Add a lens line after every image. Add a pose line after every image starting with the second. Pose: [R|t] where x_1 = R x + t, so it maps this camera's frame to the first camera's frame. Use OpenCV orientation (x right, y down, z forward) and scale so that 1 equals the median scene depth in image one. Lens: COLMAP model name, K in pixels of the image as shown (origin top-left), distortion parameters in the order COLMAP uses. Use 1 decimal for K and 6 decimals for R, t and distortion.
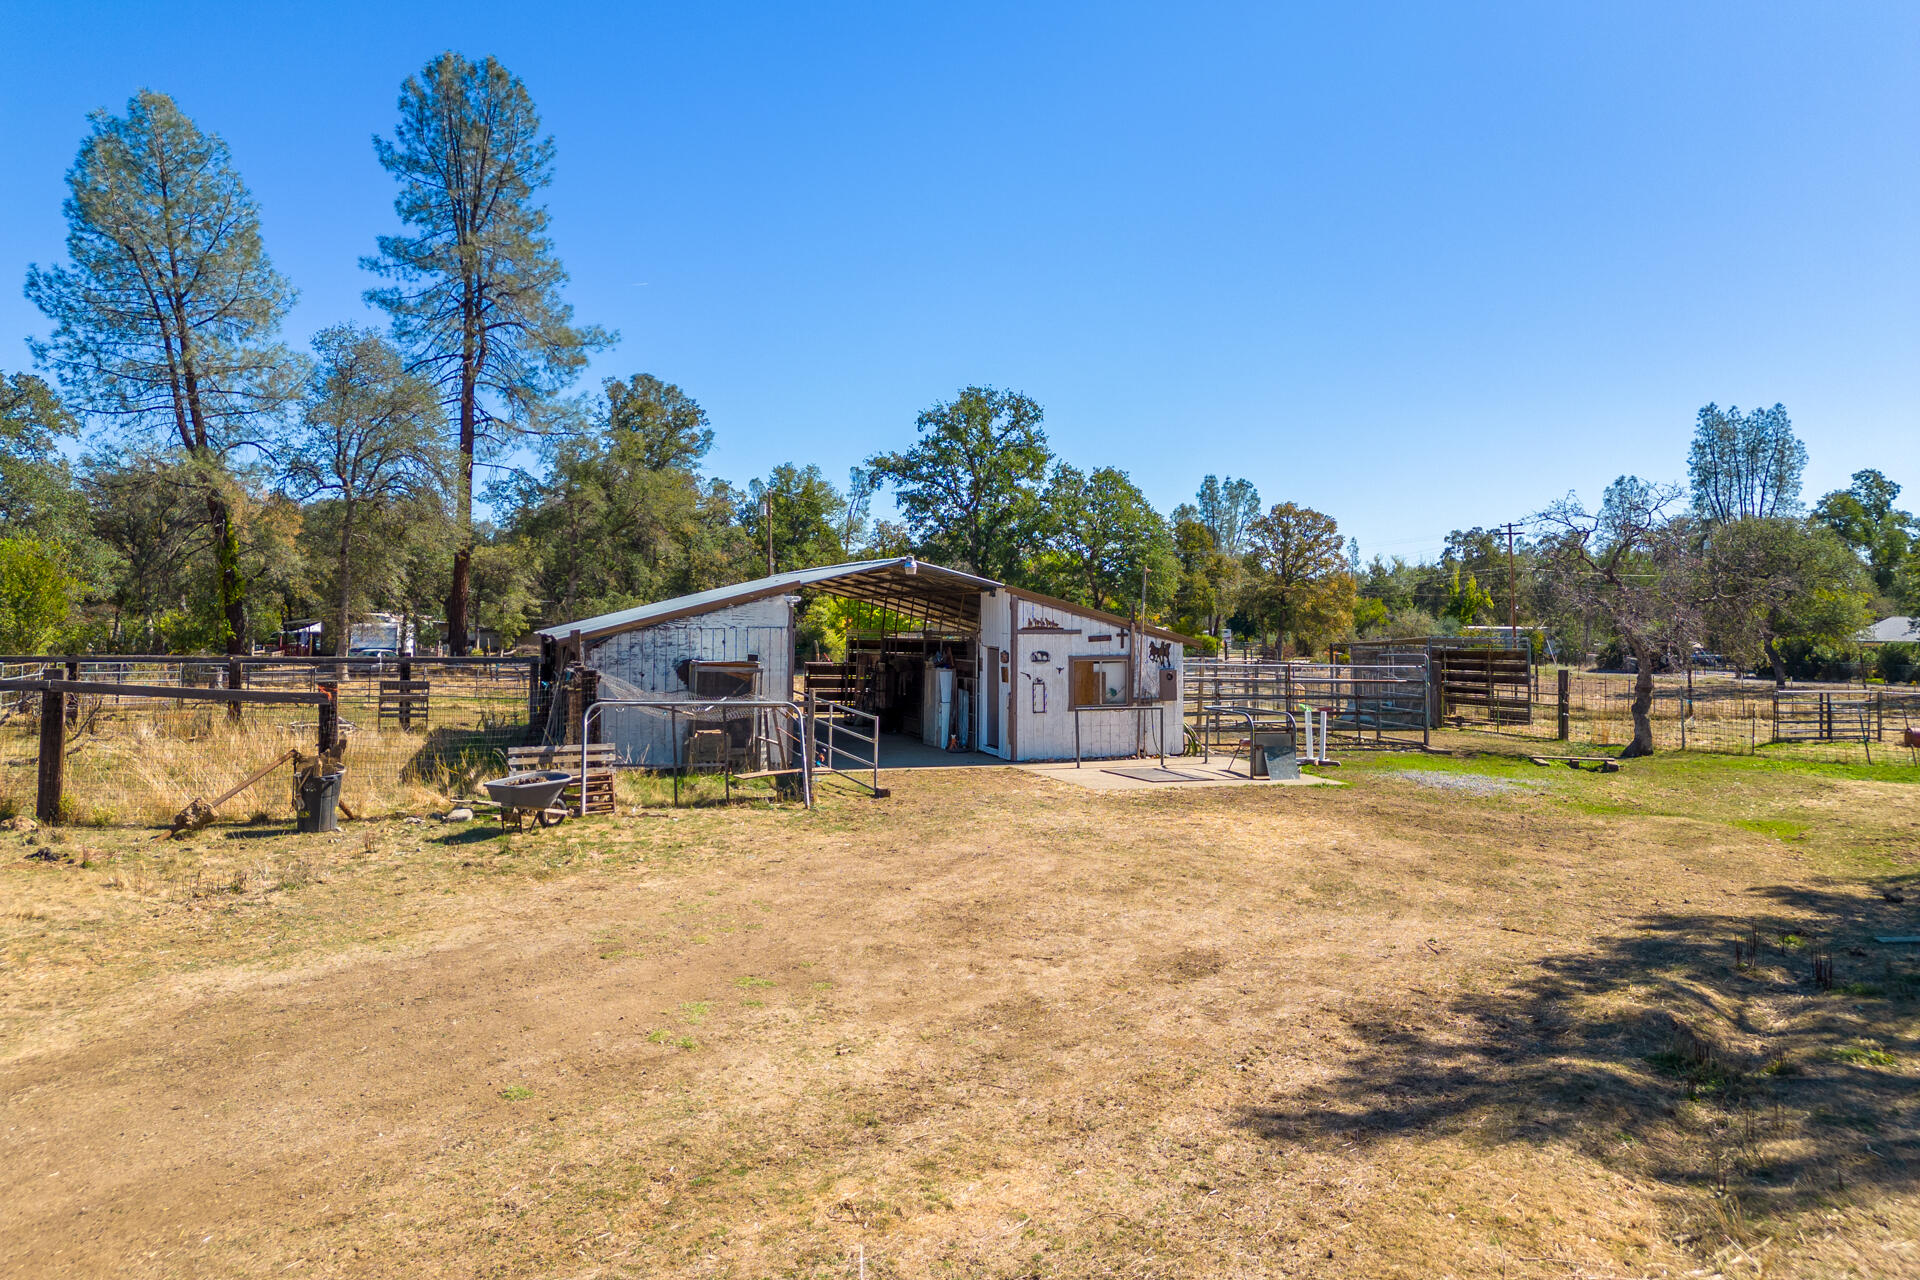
lens RADIAL K [[1149.4, 0, 963.6], [0, 1149.4, 596.1], [0, 0, 1]] dist [0.078289, -0.045648]
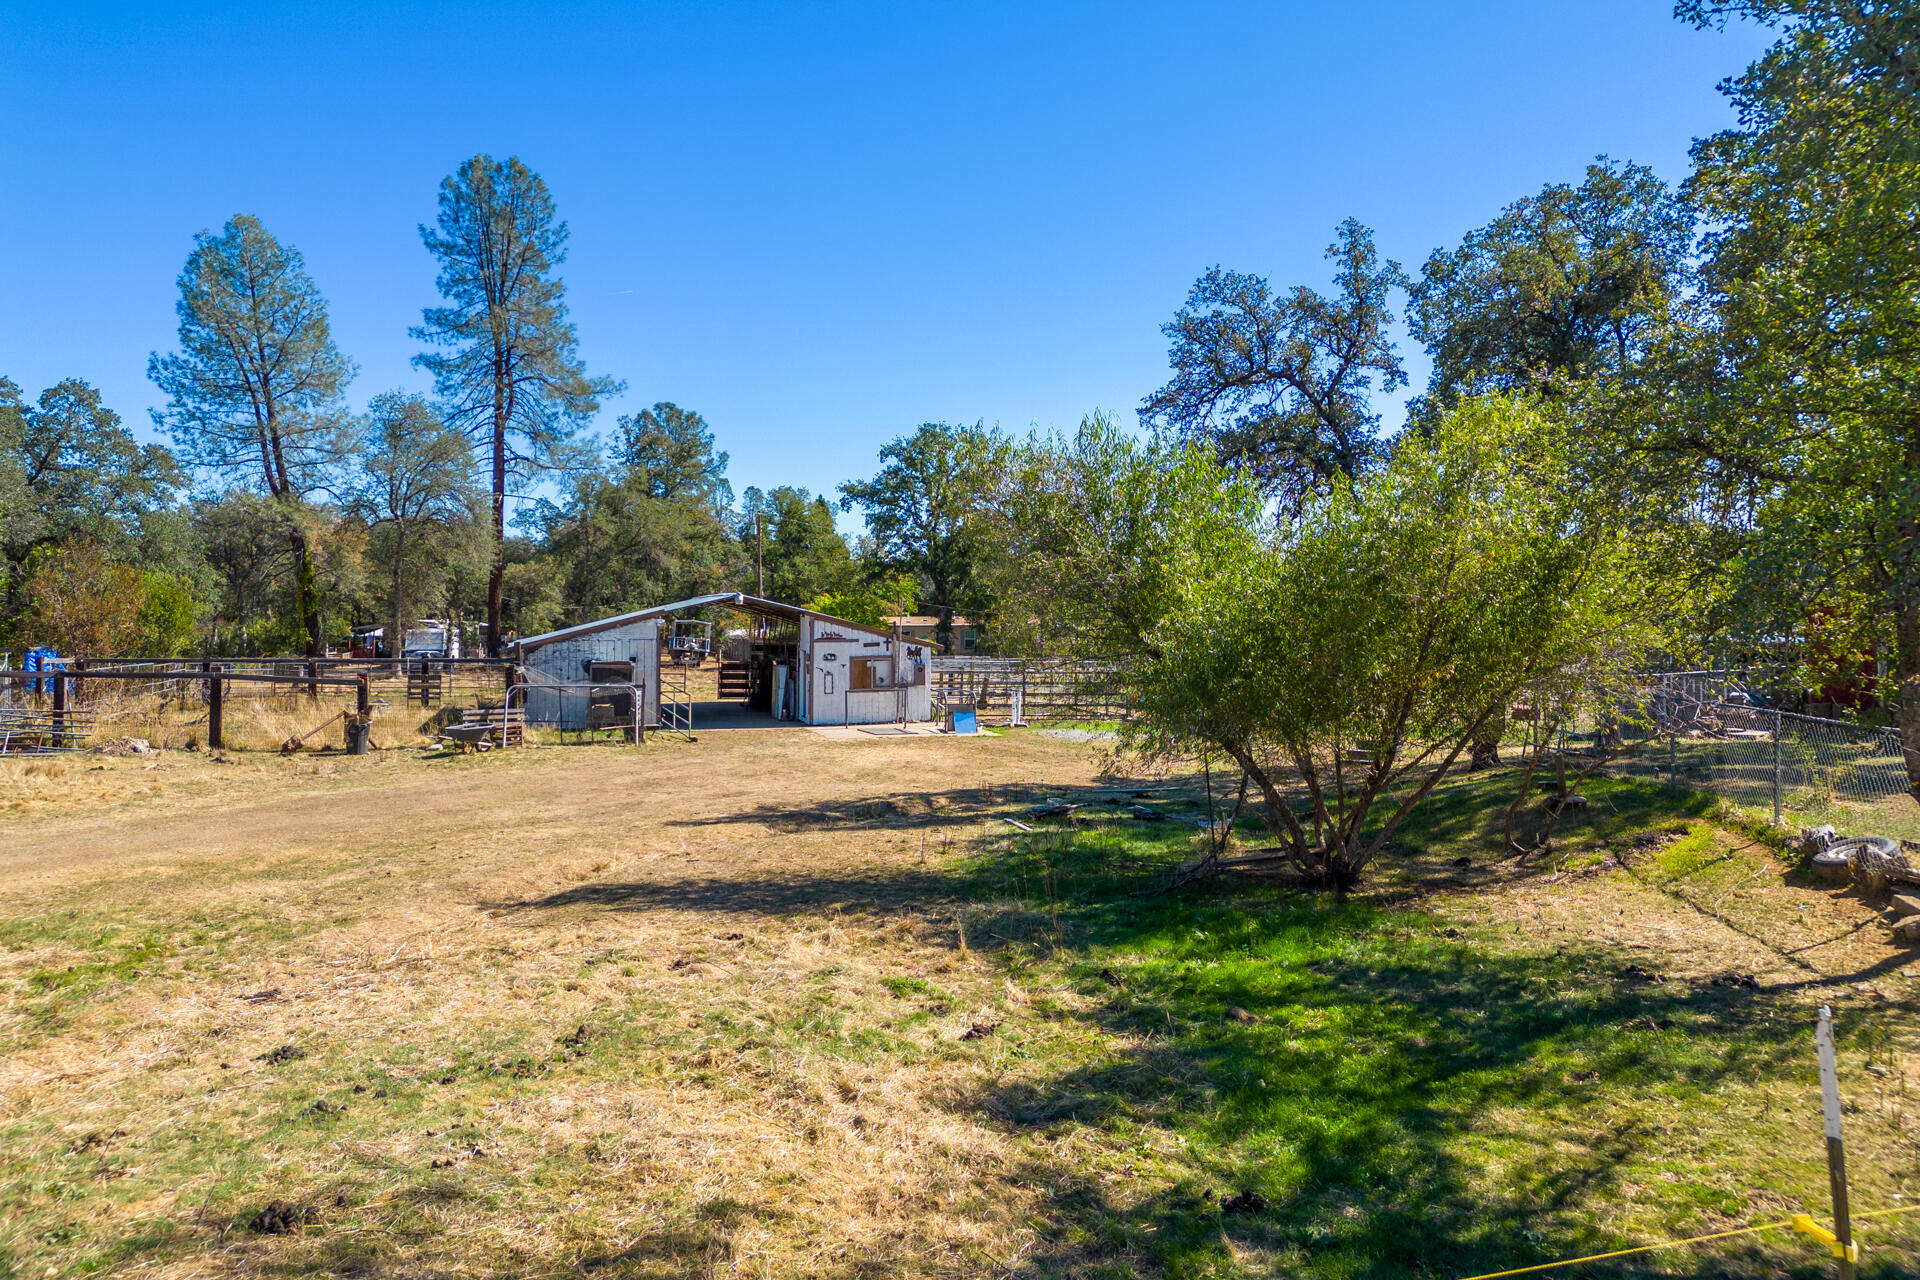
lens RADIAL K [[1154.4, 0, 979.4], [0, 1154.4, 610.5], [0, 0, 1]] dist [0.072956, -0.039982]
pose [[0.999232, -0.005253, -0.038828, 0.125952], [0.005829, 0.999874, 0.014736, -0.011804], [0.038745, -0.014951, 0.999137, -0.202709]]
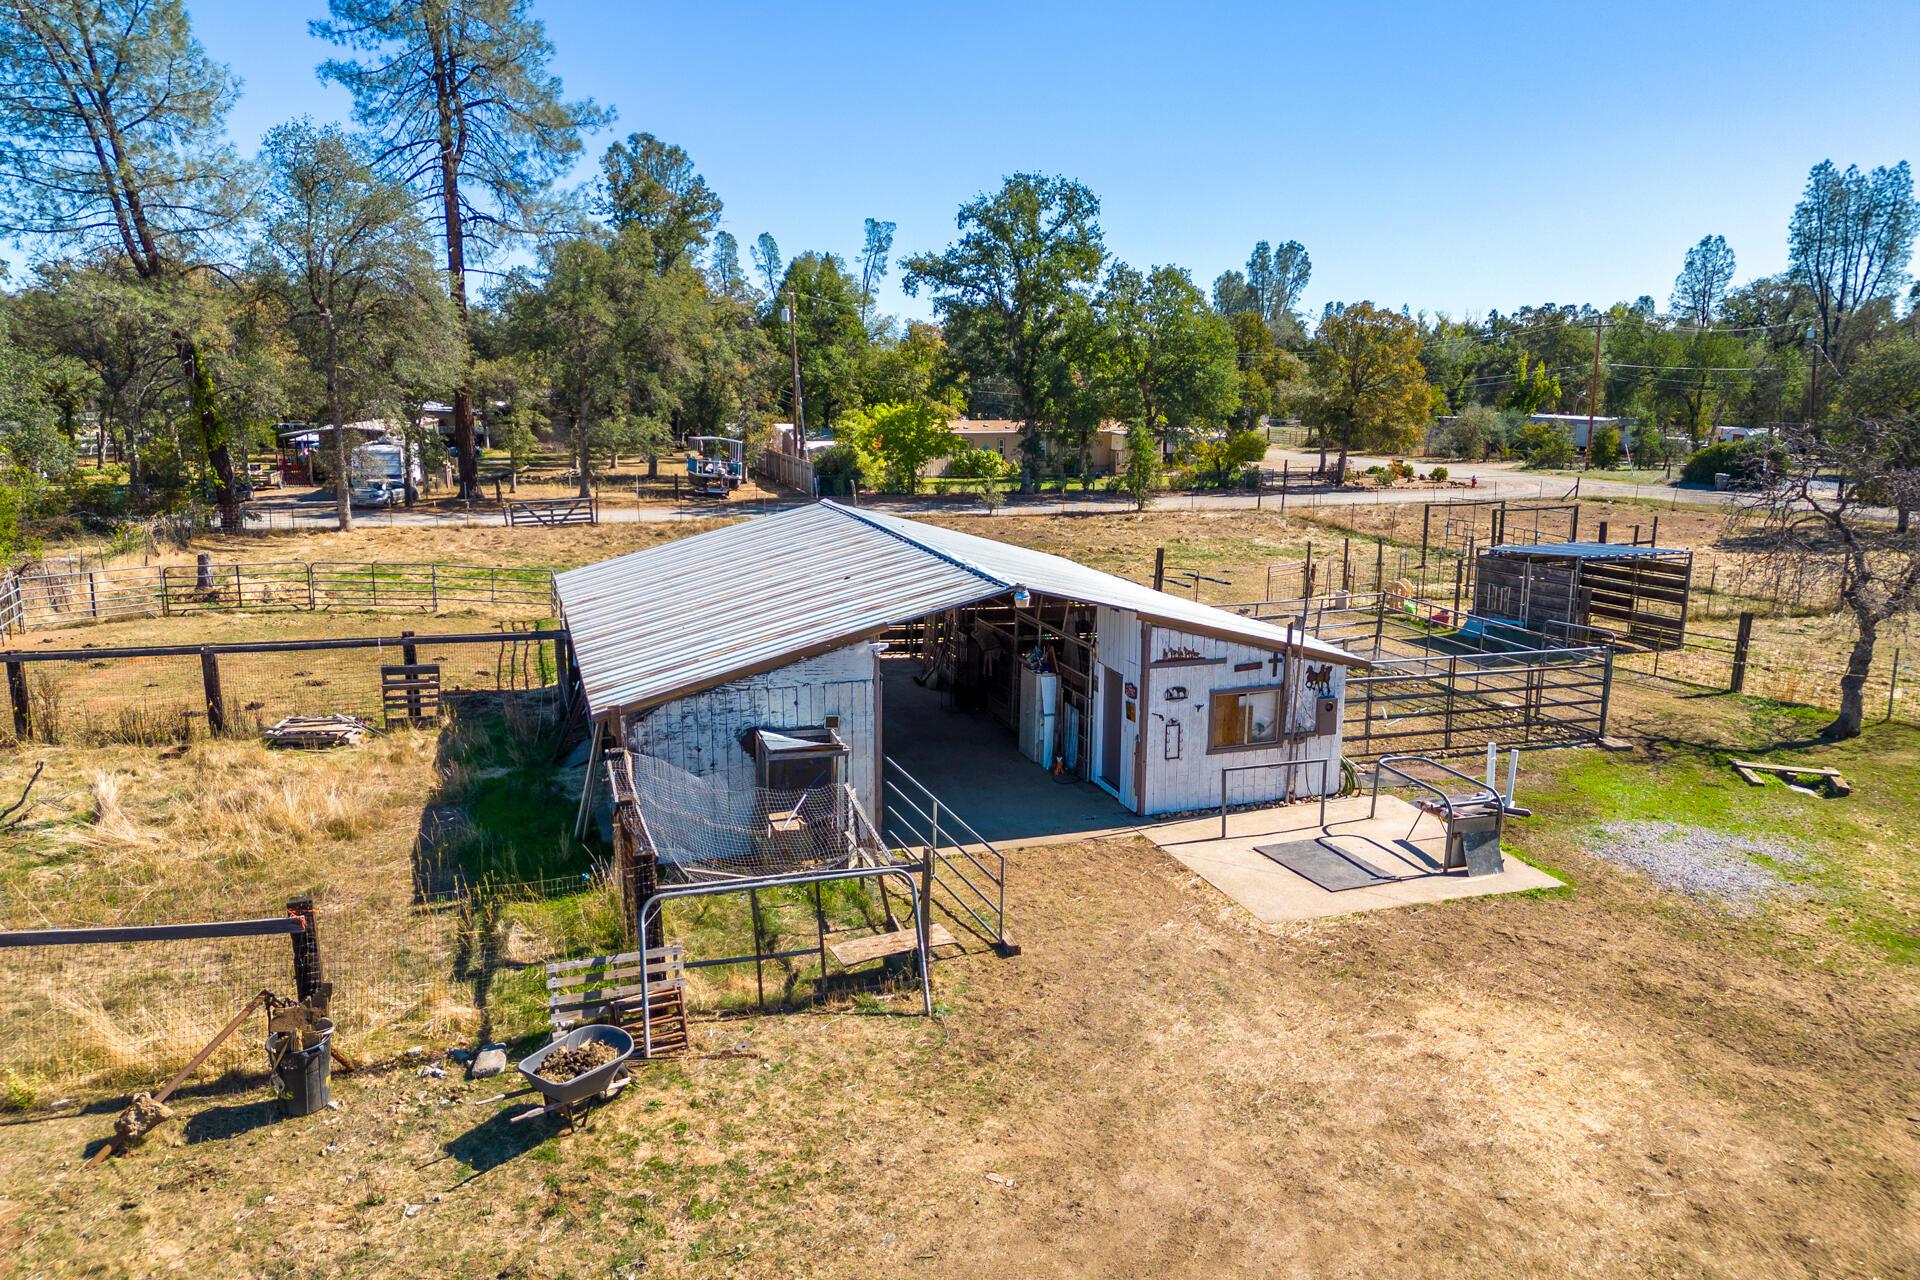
lens RADIAL K [[1149.4, 0, 963.6], [0, 1149.4, 596.1], [0, 0, 1]] dist [0.078289, -0.045648]
pose [[0.999924, 0.006396, -0.010532, -0.029562], [-0.003941, 0.975847, 0.218419, -0.074851], [0.011675, -0.218361, 0.975798, 0.082806]]
